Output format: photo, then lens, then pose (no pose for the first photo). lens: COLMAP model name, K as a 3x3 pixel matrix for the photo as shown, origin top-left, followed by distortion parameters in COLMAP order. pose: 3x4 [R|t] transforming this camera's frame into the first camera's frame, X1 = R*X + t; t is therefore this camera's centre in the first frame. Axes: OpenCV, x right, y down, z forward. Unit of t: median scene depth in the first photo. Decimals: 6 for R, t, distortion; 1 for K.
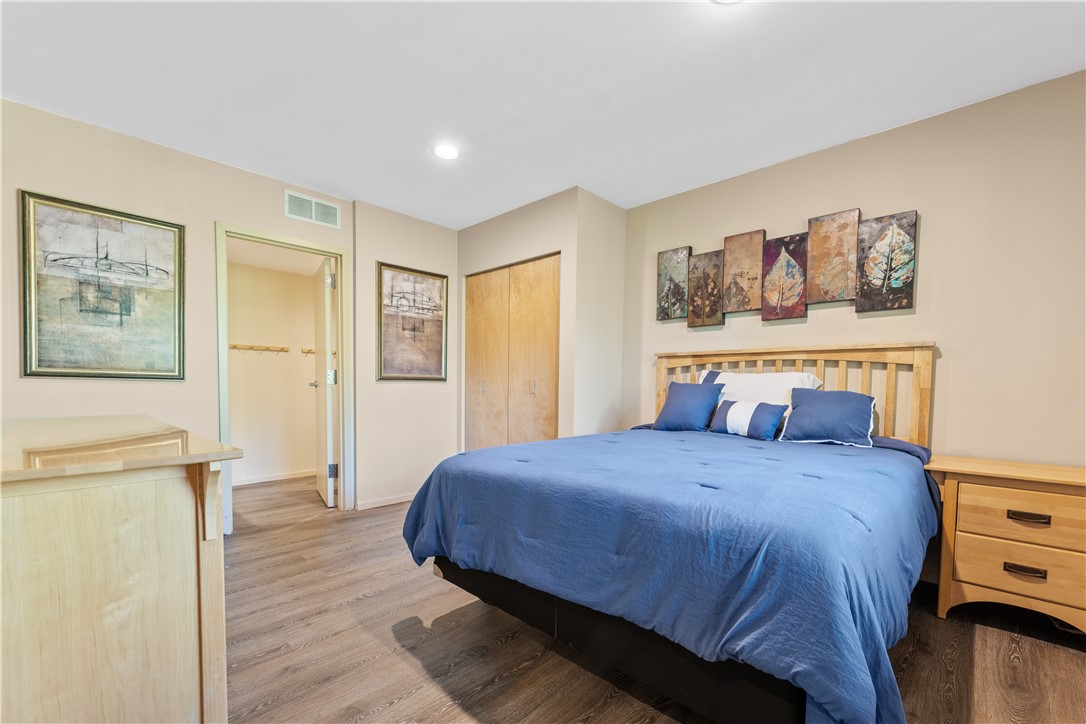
lens RADIAL K [[456.6, 0, 540.2], [0, 456.6, 403.3], [0, 0, 1]] dist [0.001311, 0.000102]
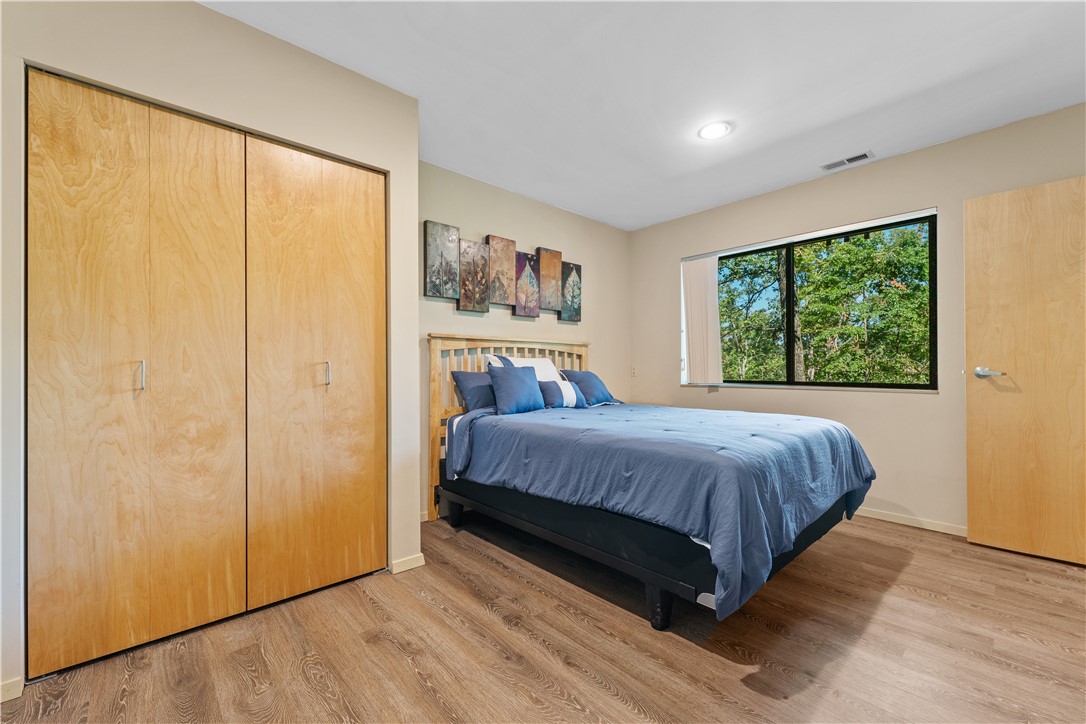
lens RADIAL K [[442.7, 0, 539.6], [0, 442.7, 367.4], [0, 0, 1]] dist [0.002541, 0.000092]
pose [[0.073095, -0.005997, 0.997307, -0.642708], [0.043255, 0.999060, 0.002837, -0.038709], [-0.996387, 0.042931, 0.073285, 0.793827]]
